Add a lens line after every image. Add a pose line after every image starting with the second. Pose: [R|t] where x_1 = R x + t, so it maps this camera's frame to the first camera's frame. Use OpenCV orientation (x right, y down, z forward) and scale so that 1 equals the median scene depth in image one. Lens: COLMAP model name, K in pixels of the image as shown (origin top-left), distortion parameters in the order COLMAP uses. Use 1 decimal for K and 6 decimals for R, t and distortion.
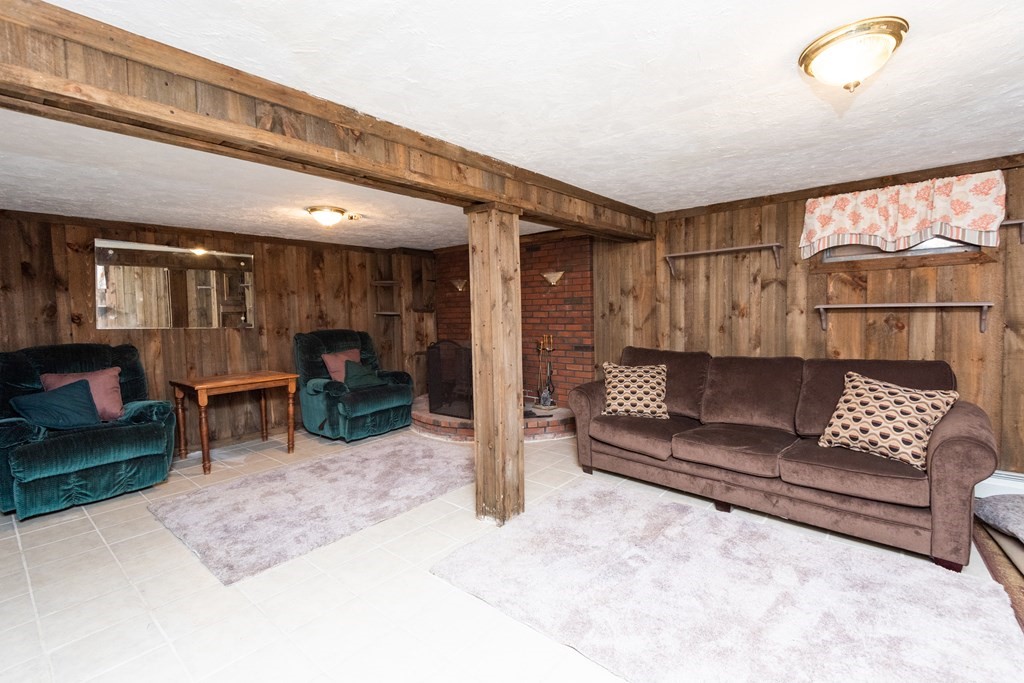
lens RADIAL K [[459.8, 0, 505.2], [0, 459.8, 340.8], [0, 0, 1]] dist [0.013347, -0.004875]
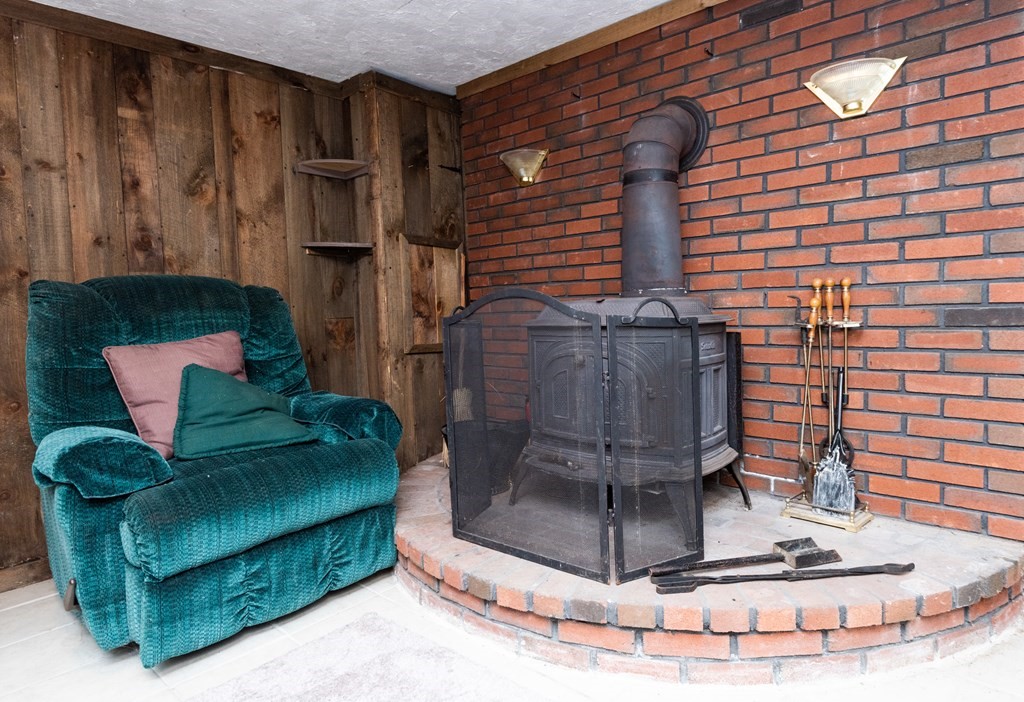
lens RADIAL K [[623.3, 0, 516.0], [0, 623.3, 348.7], [0, 0, 1]] dist [0.002217, 0.000433]
pose [[0.998832, -0.007598, -0.047724, -0.092380], [0.007679, 0.999969, 0.001507, 0.029528], [0.047711, -0.001871, 0.998859, 0.535160]]
